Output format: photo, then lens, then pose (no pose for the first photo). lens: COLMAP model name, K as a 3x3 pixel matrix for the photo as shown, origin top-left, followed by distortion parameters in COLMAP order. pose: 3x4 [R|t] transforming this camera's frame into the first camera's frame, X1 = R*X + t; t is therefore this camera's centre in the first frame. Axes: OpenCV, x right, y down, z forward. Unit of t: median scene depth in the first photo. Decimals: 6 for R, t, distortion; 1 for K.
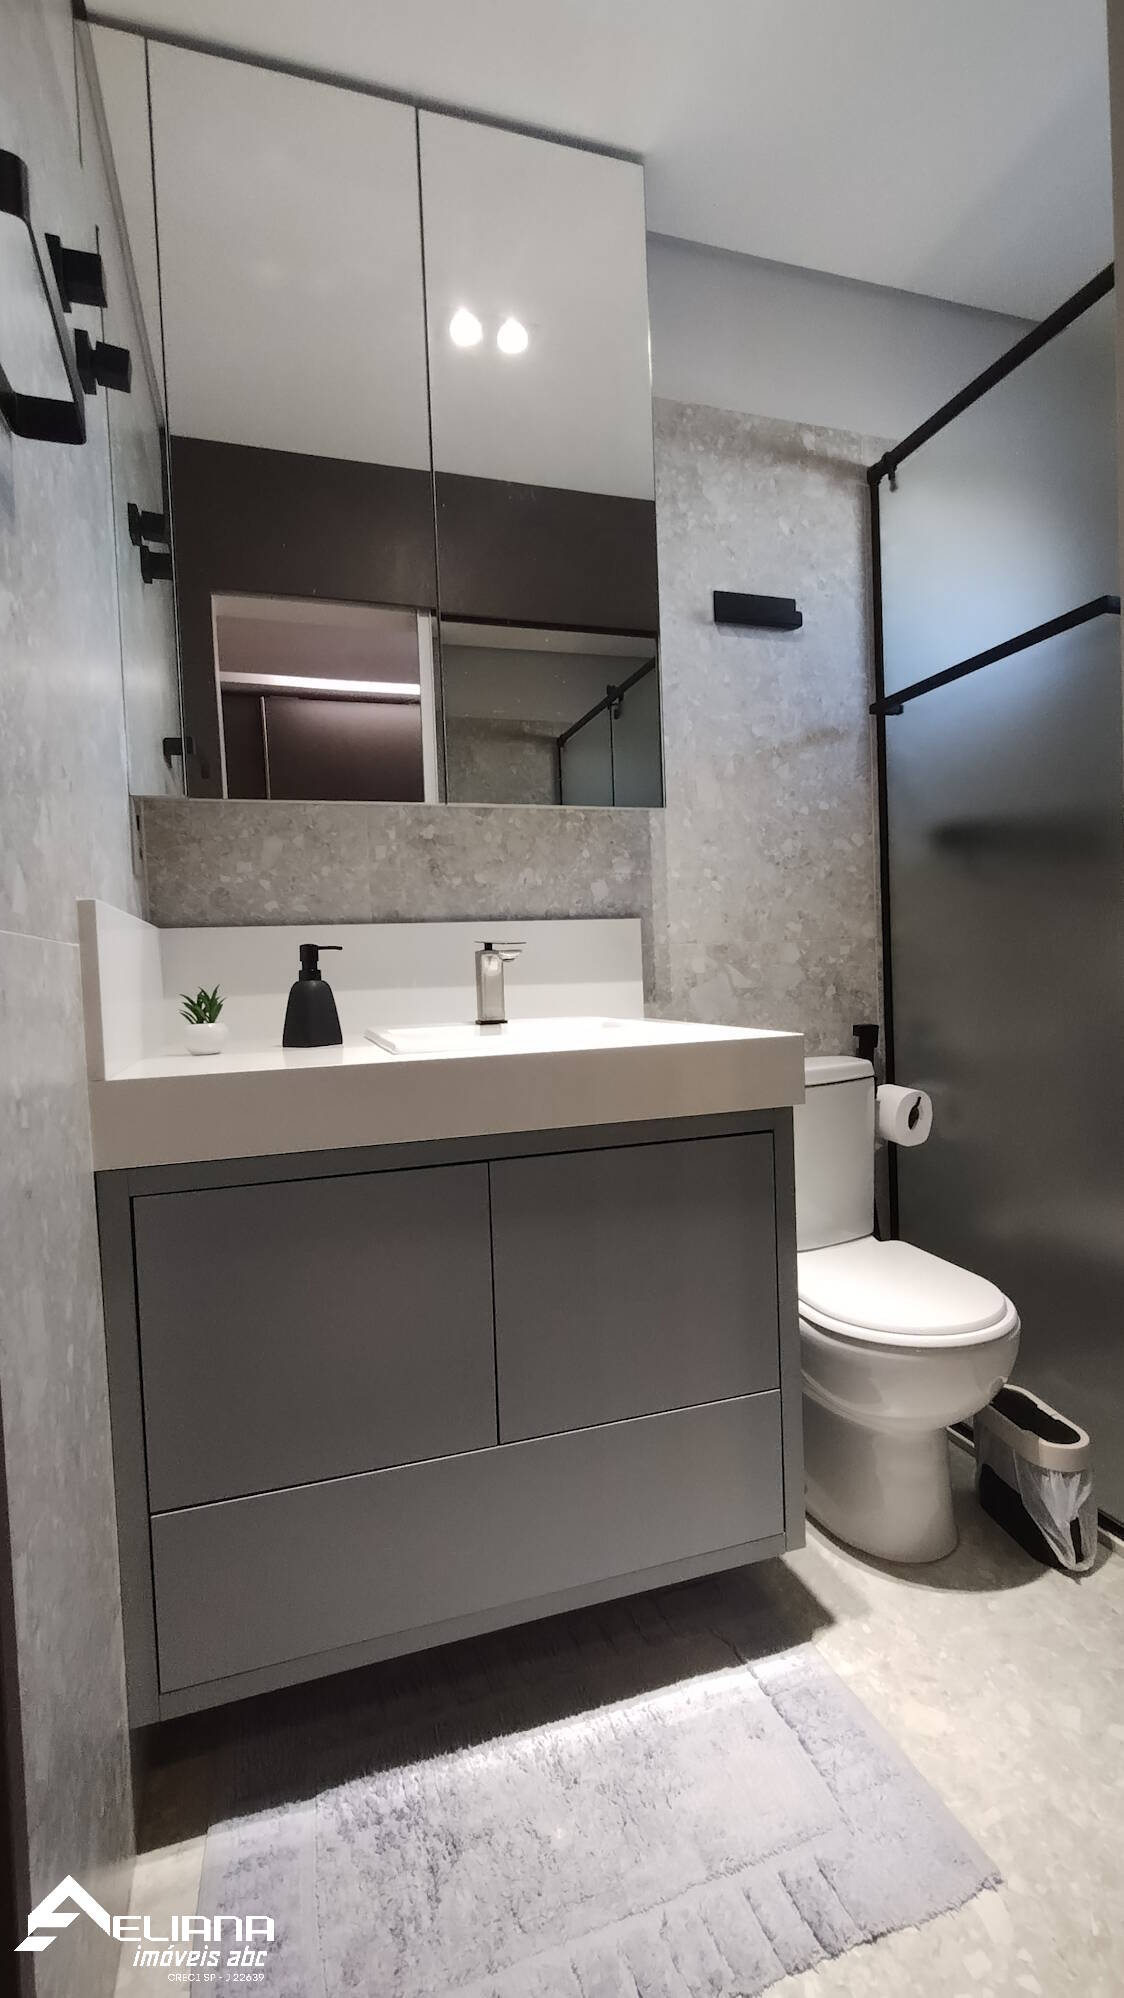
lens RADIAL K [[908.7, 0, 562.0], [0, 908.7, 999.0], [0, 0, 1]] dist [-0.007488, 0.000174]
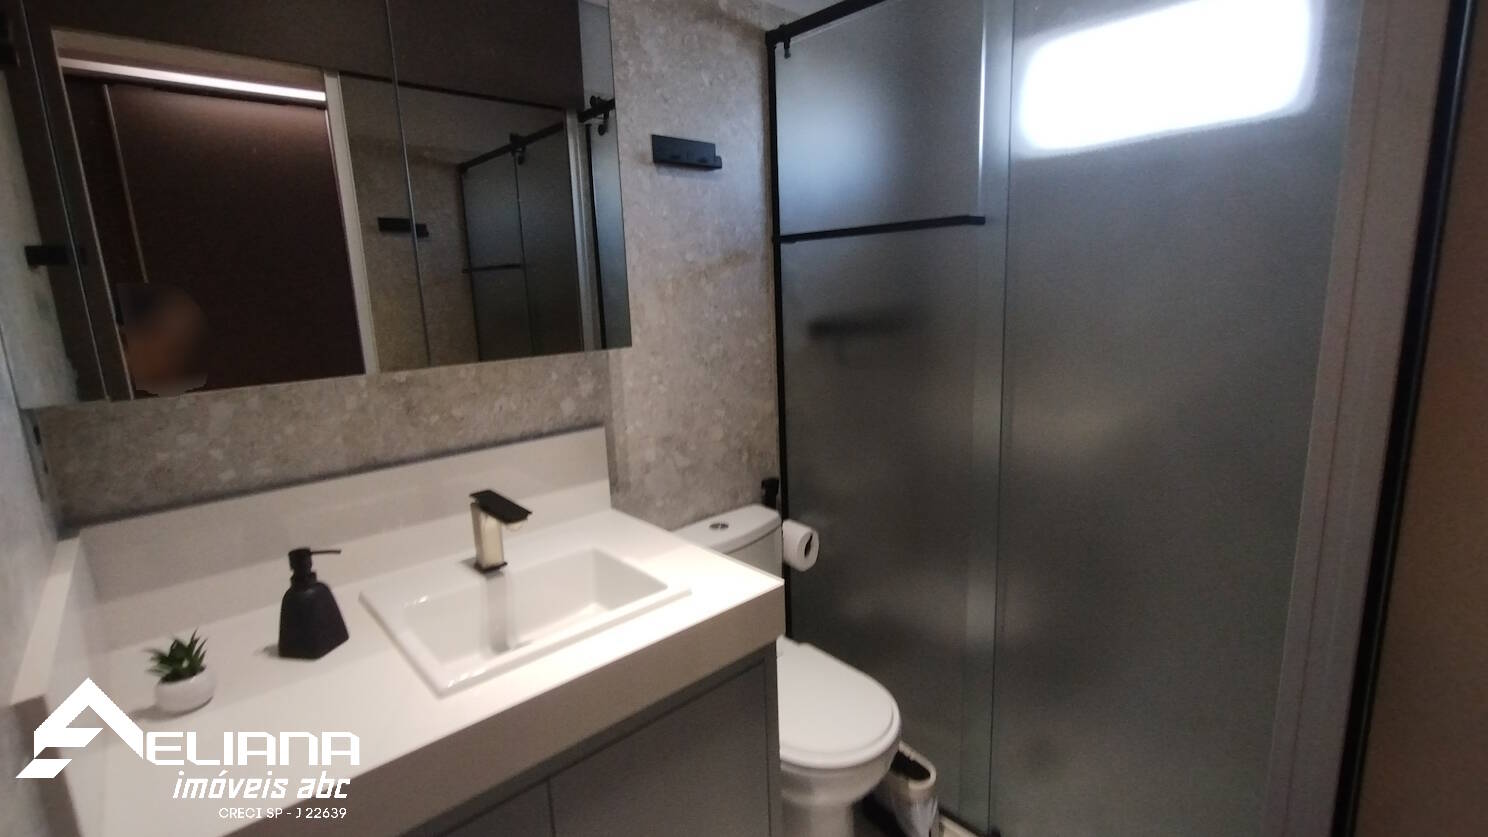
lens RADIAL K [[676.8, 0, 749.8], [0, 676.8, 409.1], [0, 0, 1]] dist [-0.007488, 0.000174]
pose [[0.908470, -0.075559, 0.411062, -0.095530], [0.017550, 0.989552, 0.143105, -0.223360], [-0.417580, -0.122793, 0.900305, 0.136522]]
